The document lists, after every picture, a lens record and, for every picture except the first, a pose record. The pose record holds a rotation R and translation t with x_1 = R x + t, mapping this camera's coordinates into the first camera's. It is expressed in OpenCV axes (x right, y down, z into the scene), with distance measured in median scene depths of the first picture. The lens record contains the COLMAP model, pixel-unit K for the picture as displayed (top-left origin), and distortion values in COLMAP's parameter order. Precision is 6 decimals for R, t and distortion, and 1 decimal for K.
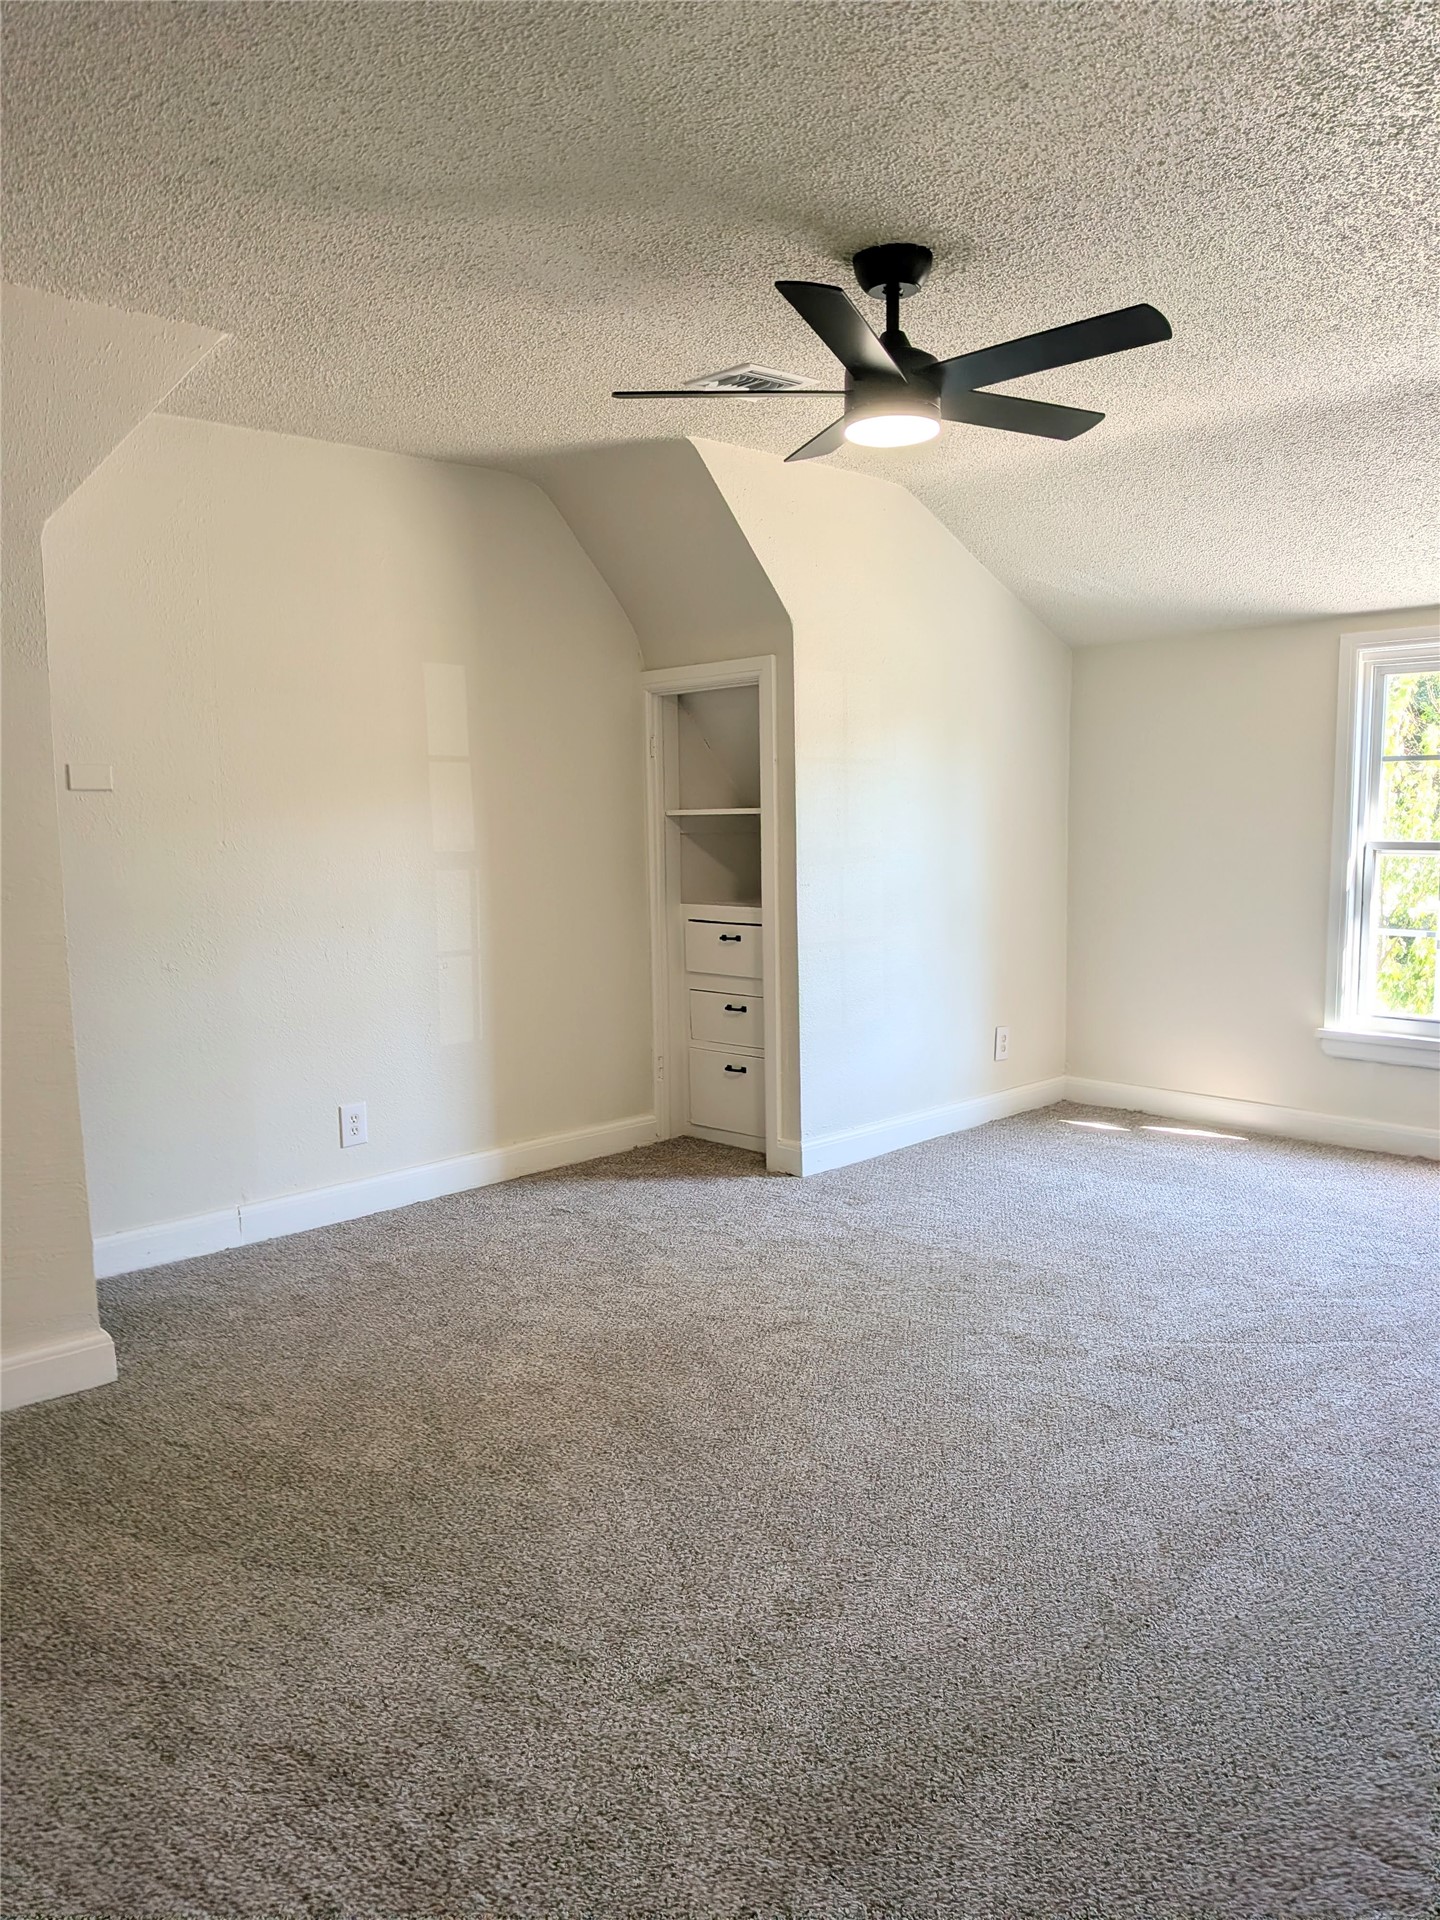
lens RADIAL K [[1380.6, 0, 722.4], [0, 1380.6, 953.9], [0, 0, 1]] dist [0.056139, -0.017484]
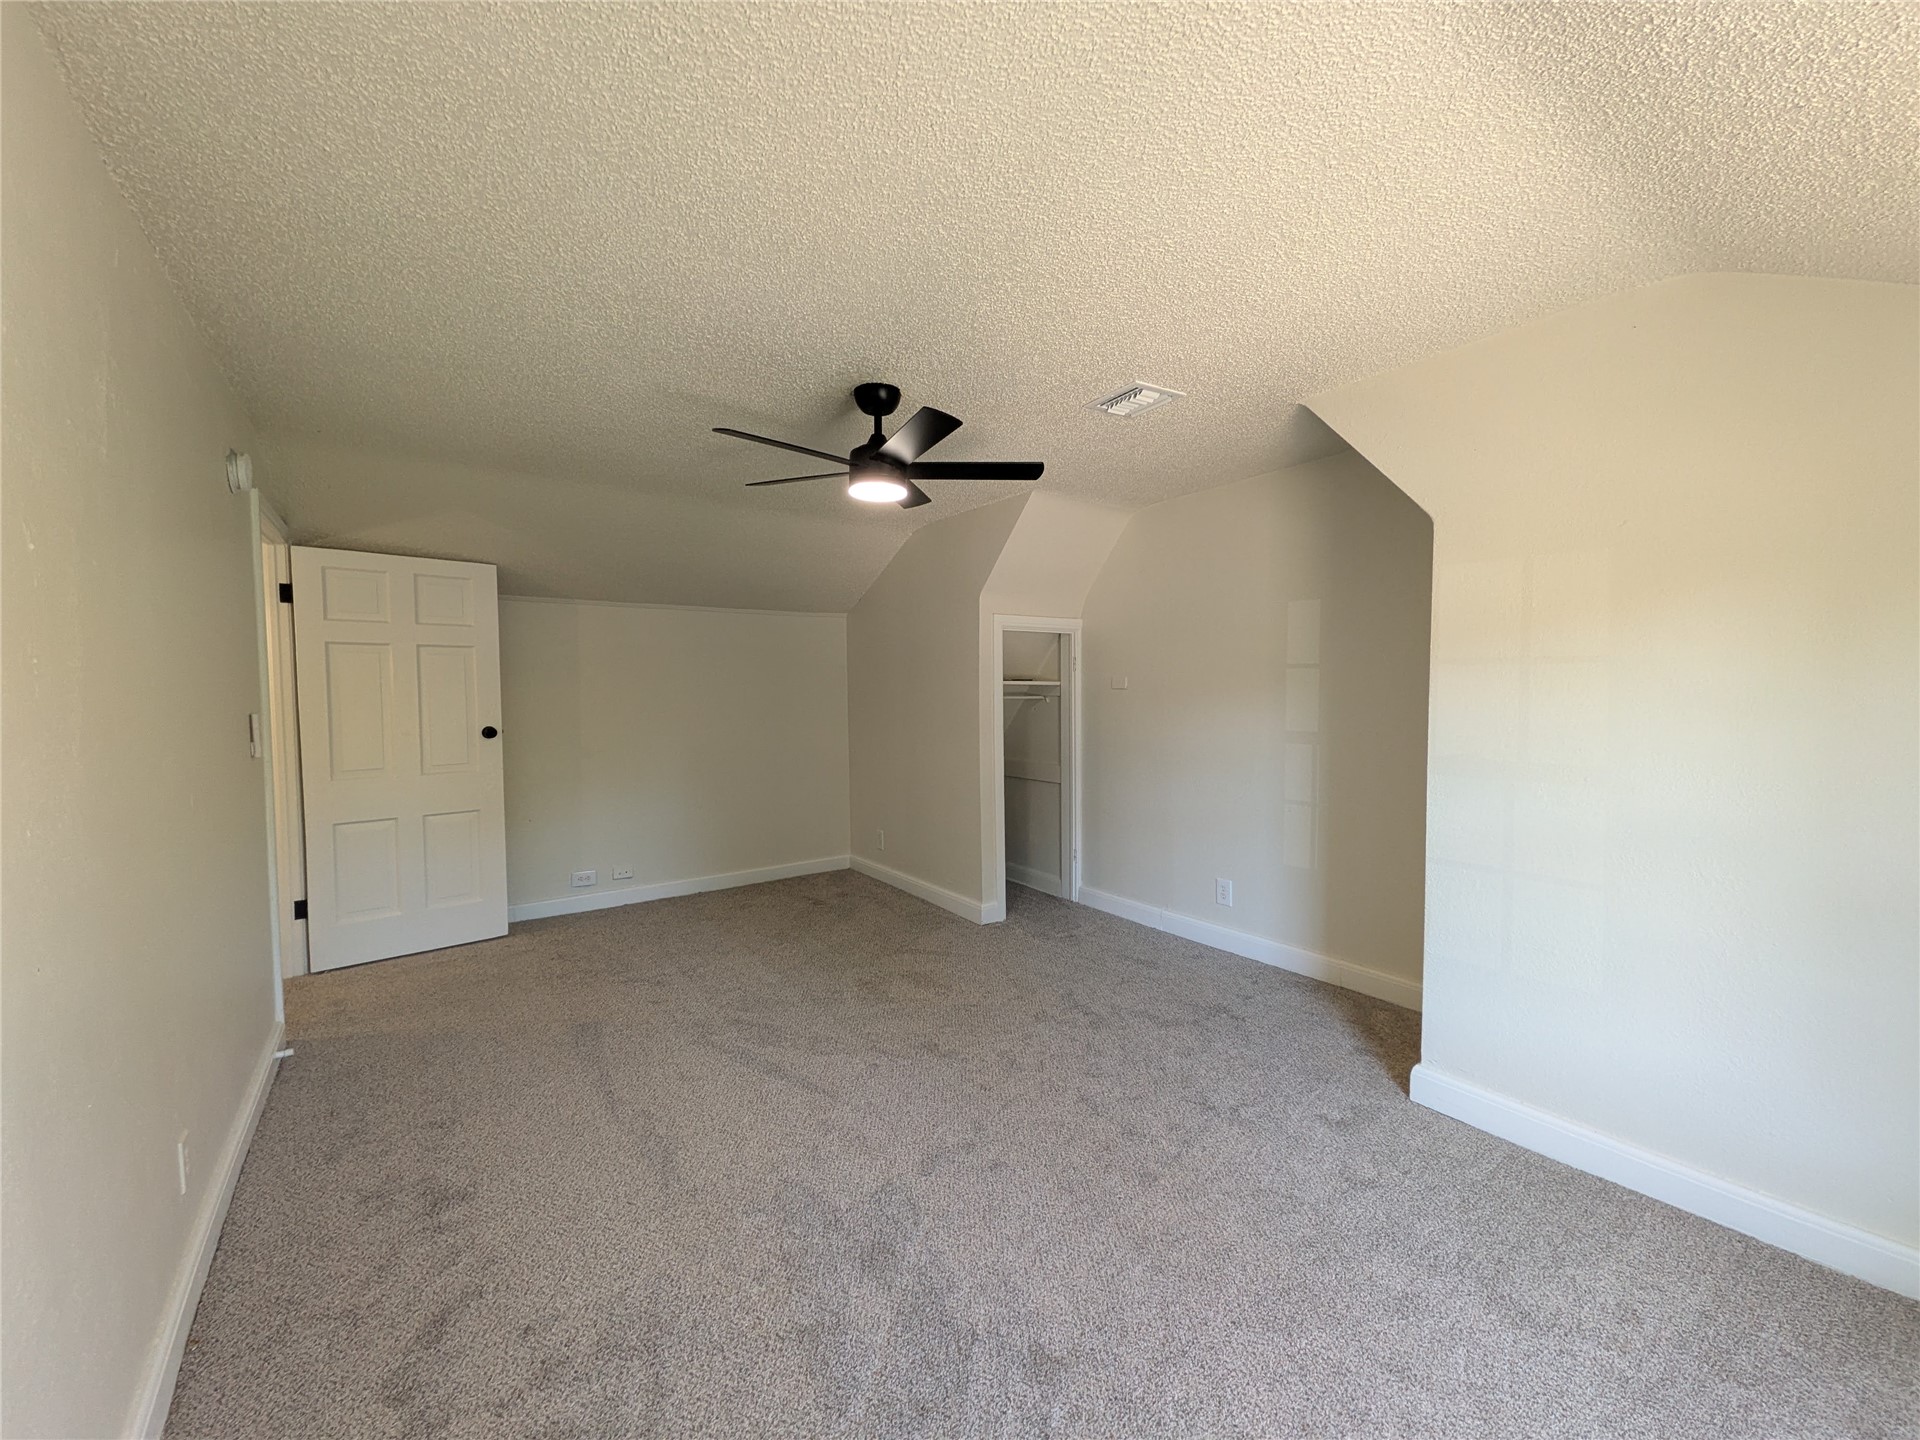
lens RADIAL K [[761.2, 0, 965.8], [0, 761.2, 728.6], [0, 0, 1]] dist [0.021491, 0.000277]
pose [[-0.117048, 0.072962, -0.990442, 0.624777], [-0.102541, 0.991080, 0.085127, -0.109066], [0.987818, 0.111525, -0.108522, 0.754670]]
